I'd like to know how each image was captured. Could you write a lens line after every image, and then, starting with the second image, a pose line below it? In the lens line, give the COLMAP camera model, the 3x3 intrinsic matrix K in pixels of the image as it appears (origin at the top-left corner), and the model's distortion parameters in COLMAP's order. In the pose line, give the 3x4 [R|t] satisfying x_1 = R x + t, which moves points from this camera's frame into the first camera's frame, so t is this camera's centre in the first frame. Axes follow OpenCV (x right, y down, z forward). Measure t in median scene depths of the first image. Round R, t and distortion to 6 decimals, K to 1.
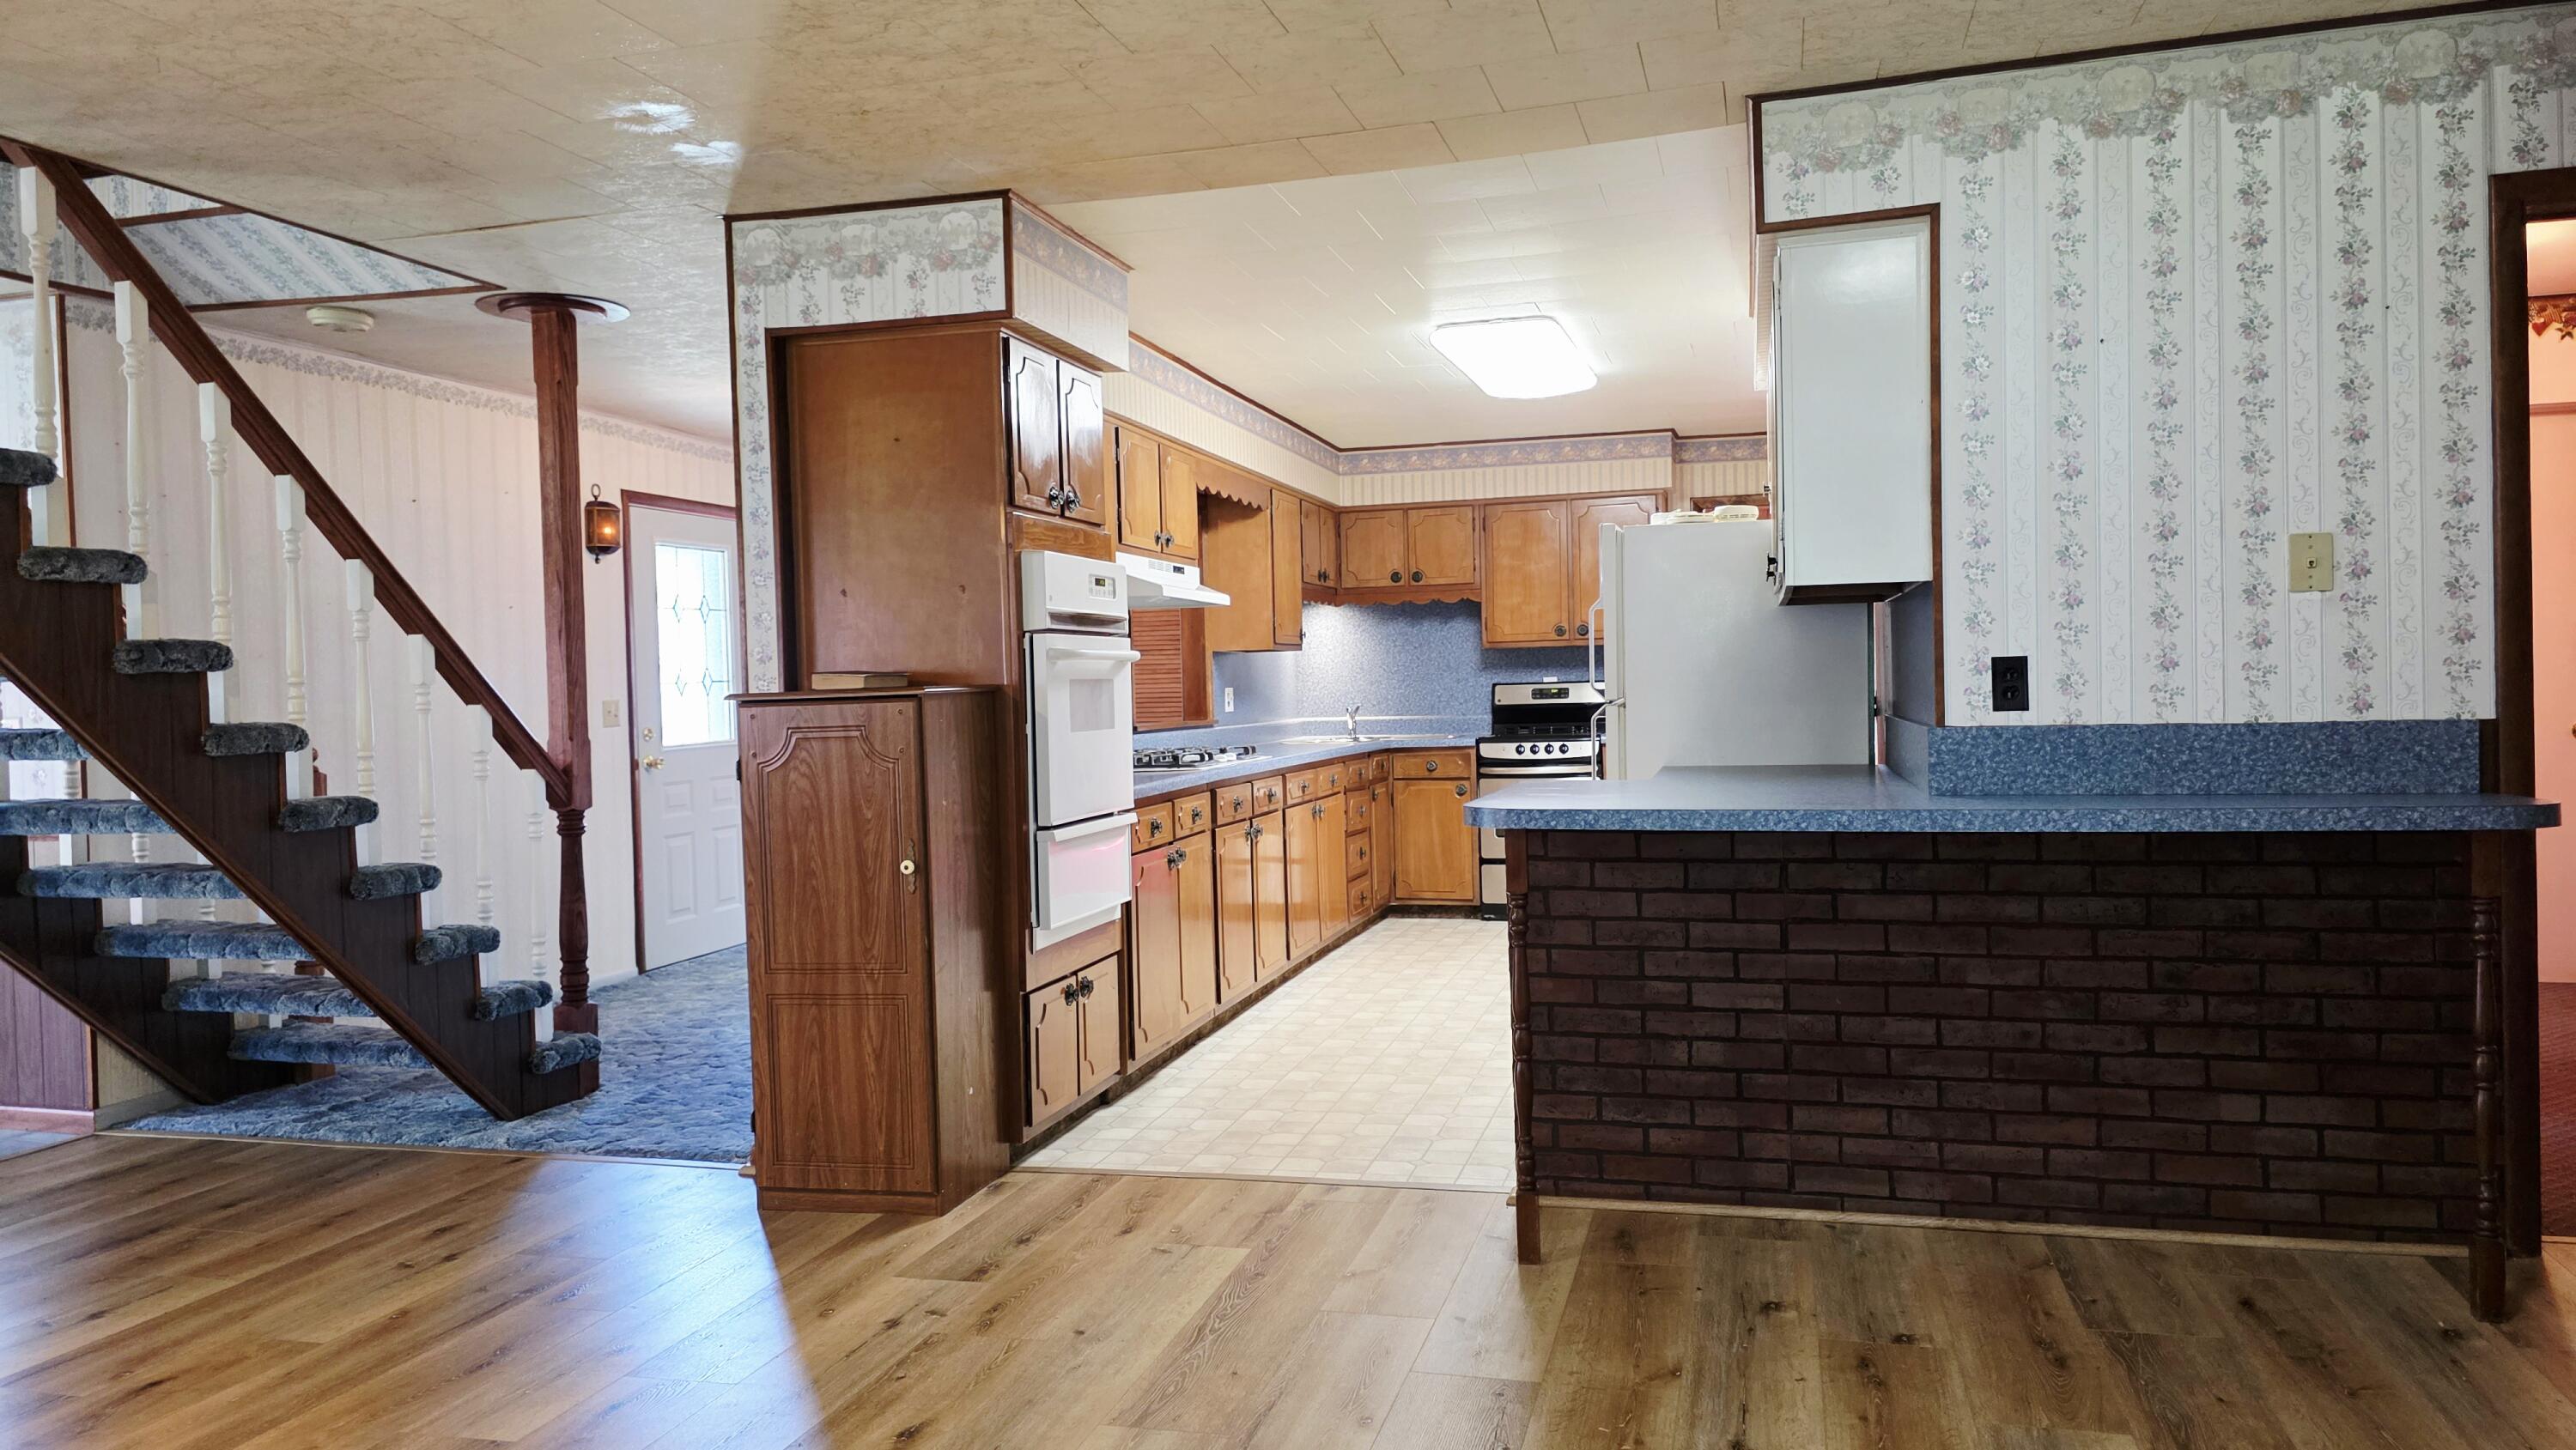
lens RADIAL K [[1714.8, 0, 1288.0], [0, 1714.8, 725.0], [0, 0, 1]] dist [0.631551, 0.000116]
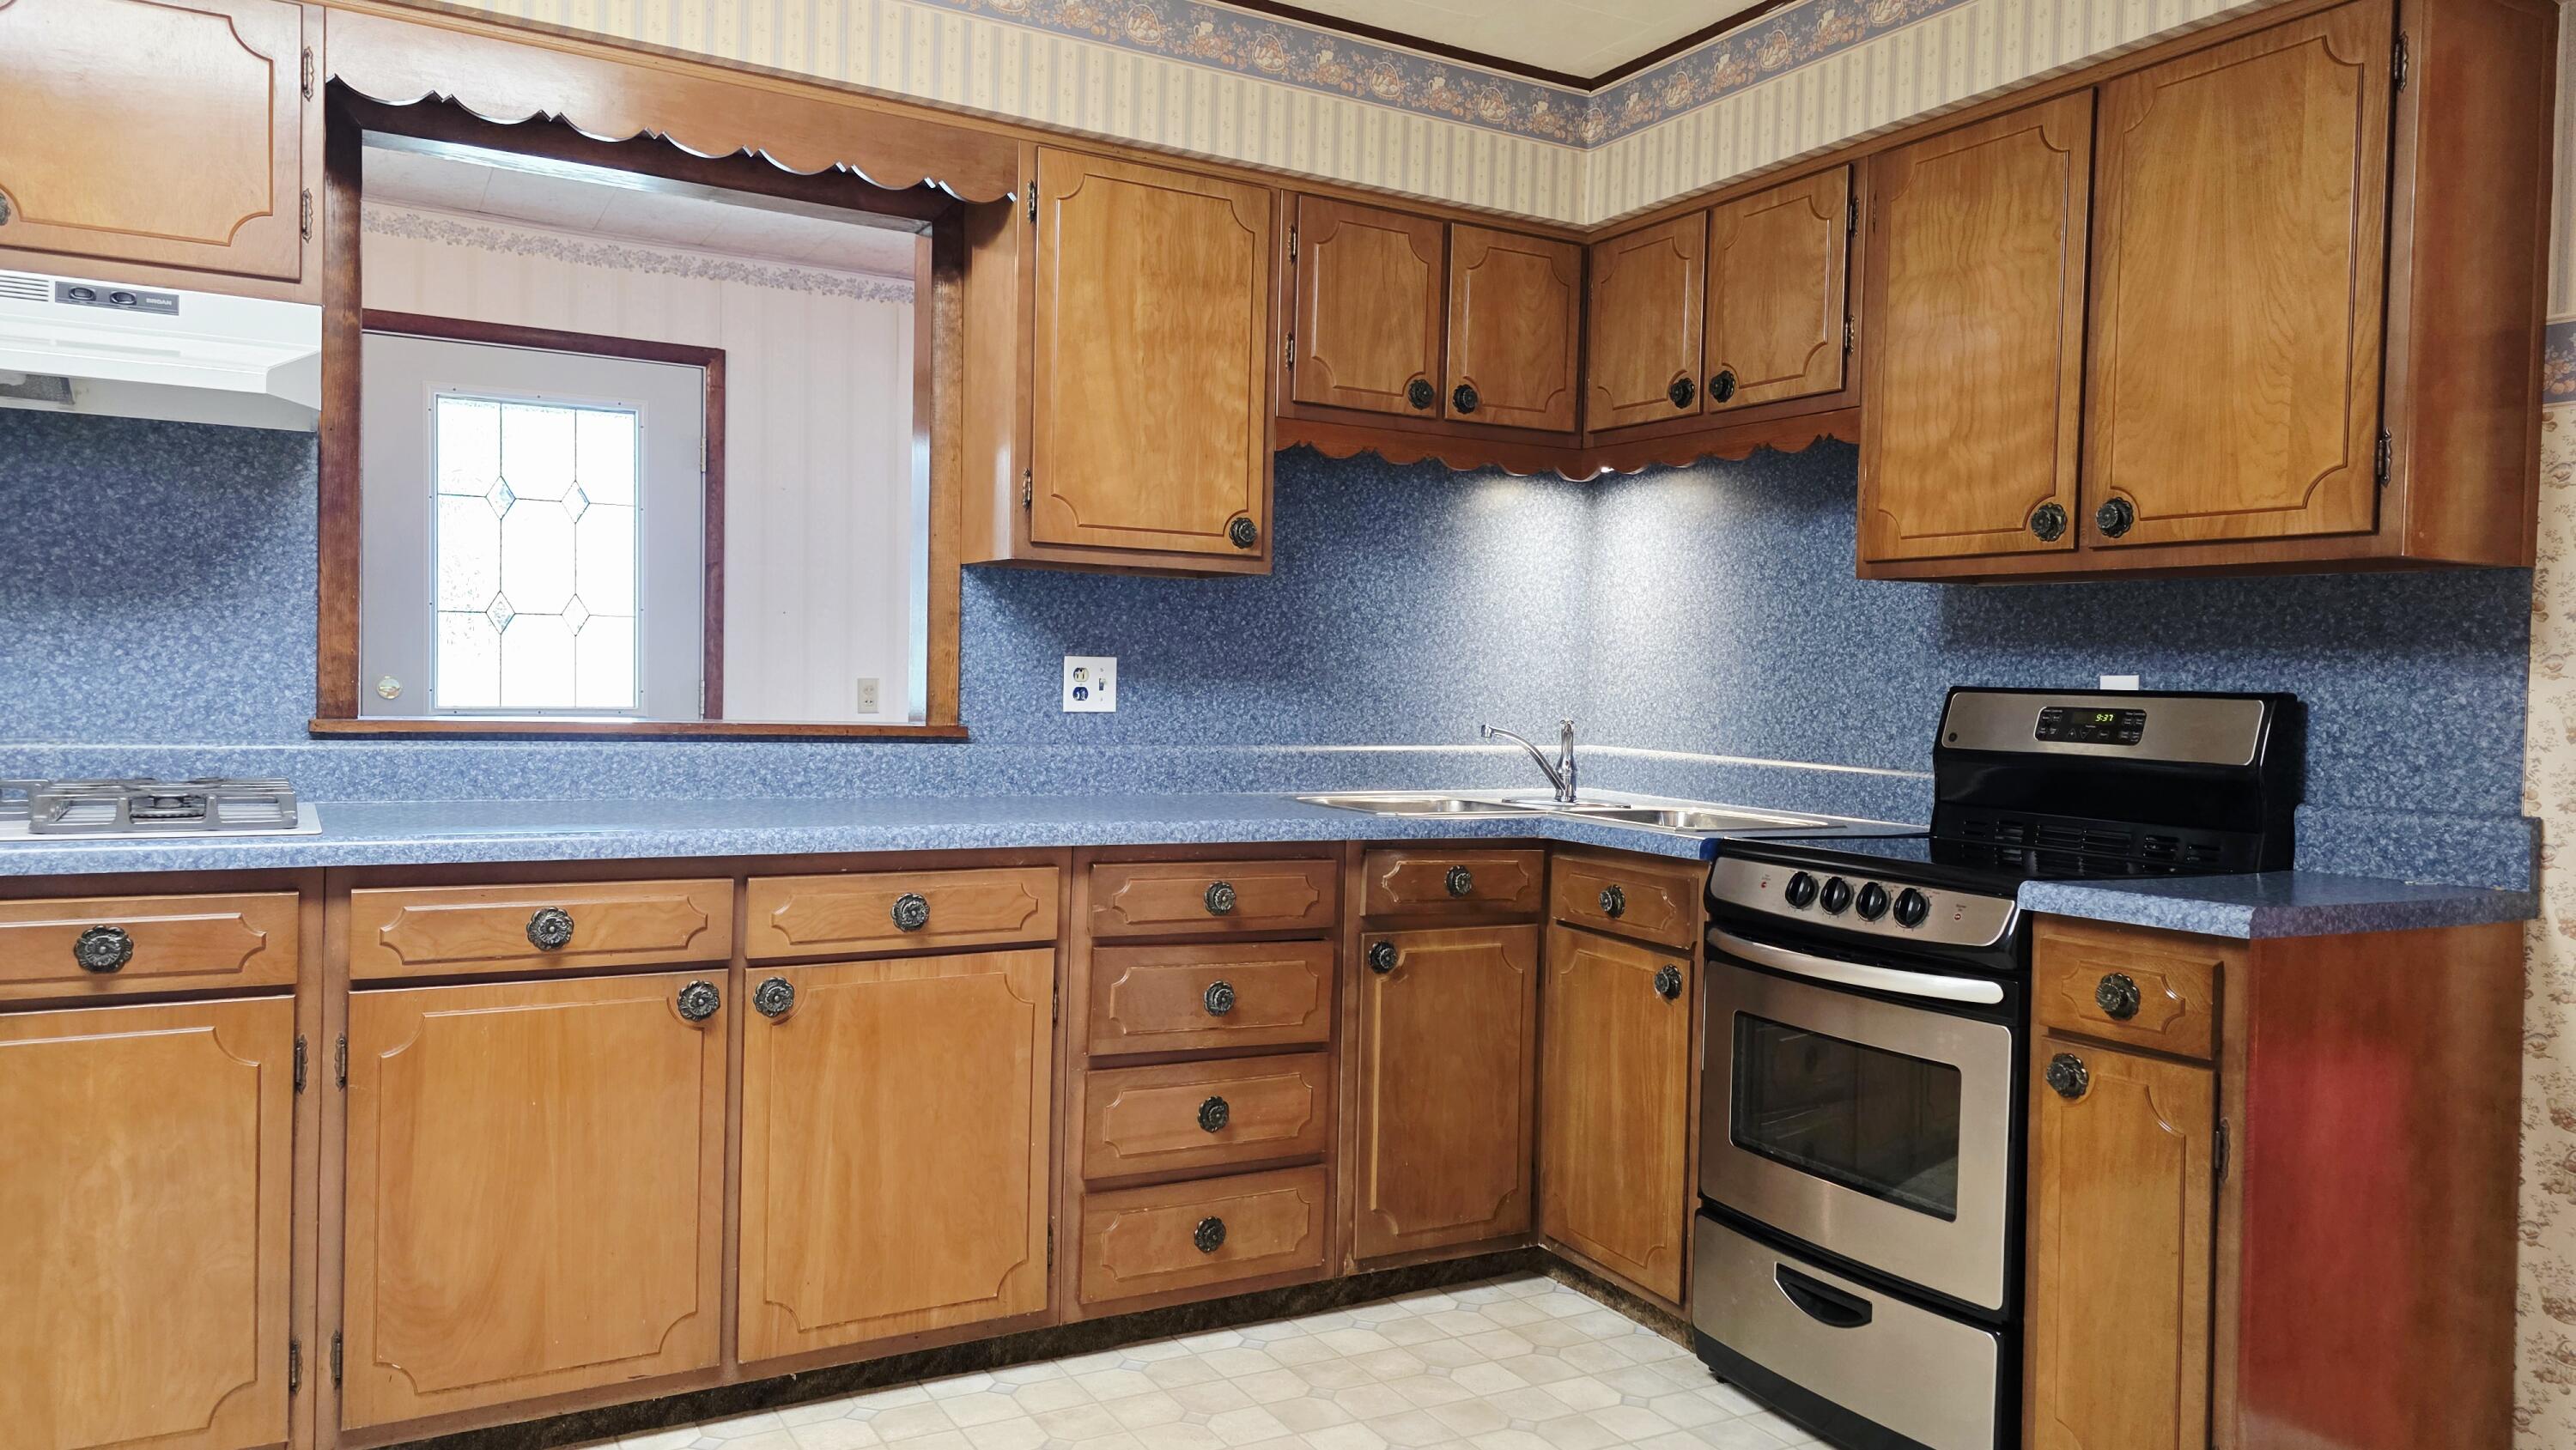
lens RADIAL K [[1733.6, 0, 1288.0], [0, 1733.6, 725.0], [0, 0, 1]] dist [0.168057, 0.000028]
pose [[0.698650, 0.064588, -0.712543, 0.283557], [-0.062020, 0.997635, 0.029619, -0.018774], [0.712771, 0.023499, 0.701003, 0.670216]]
